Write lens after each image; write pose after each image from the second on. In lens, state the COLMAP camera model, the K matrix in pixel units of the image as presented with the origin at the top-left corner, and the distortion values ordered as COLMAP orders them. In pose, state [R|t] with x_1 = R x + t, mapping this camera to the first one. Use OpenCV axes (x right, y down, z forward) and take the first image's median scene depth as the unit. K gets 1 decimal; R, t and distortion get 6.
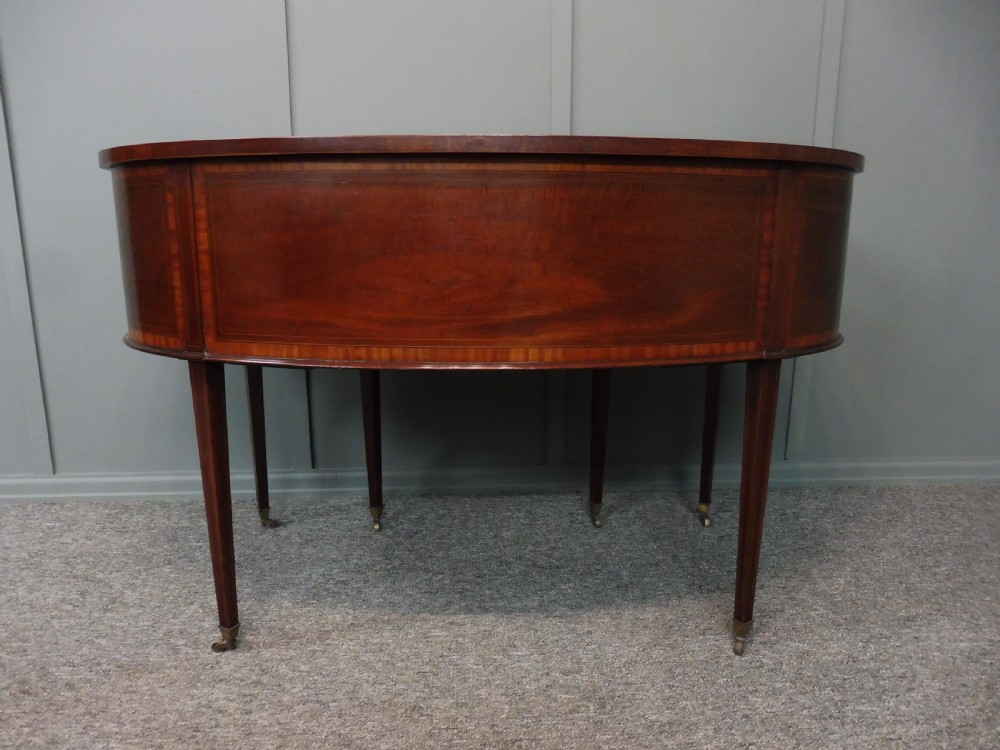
lens RADIAL K [[733.6, 0, 502.9], [0, 733.6, 384.7], [0, 0, 1]] dist [-0.066099, 0.026054]
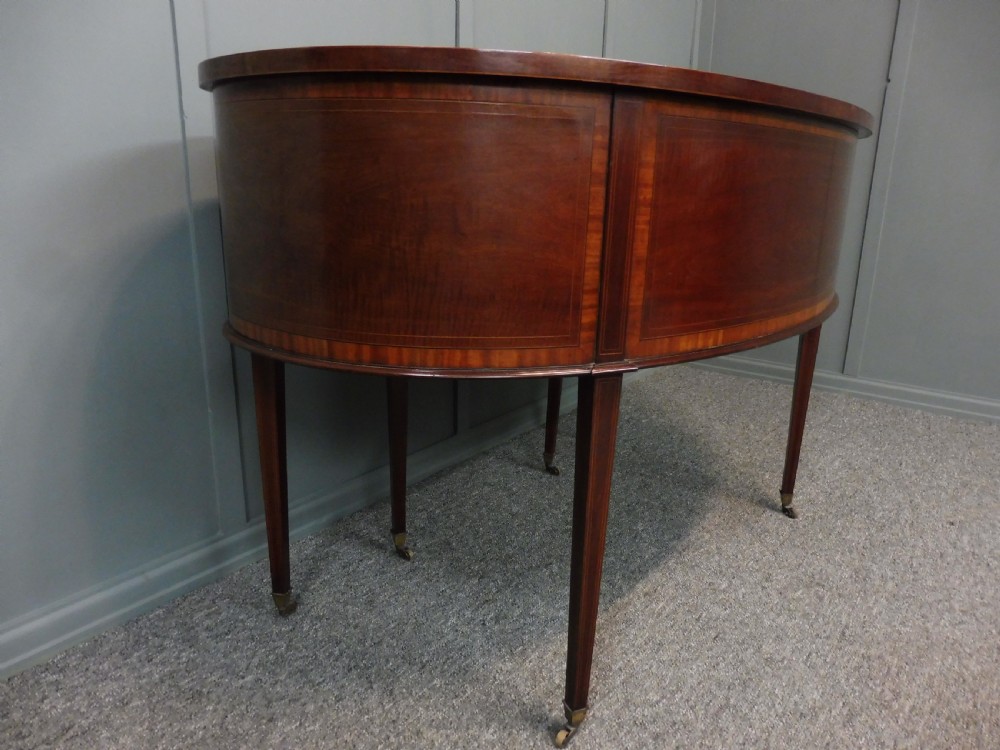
lens RADIAL K [[733.6, 0, 508.9], [0, 733.6, 374.2], [0, 0, 1]] dist [-0.066099, 0.026054]
pose [[0.635102, -0.195682, 0.747231, -0.811713], [0.144290, 0.980406, 0.134107, -0.114748], [-0.758832, 0.022646, 0.650893, 0.465124]]
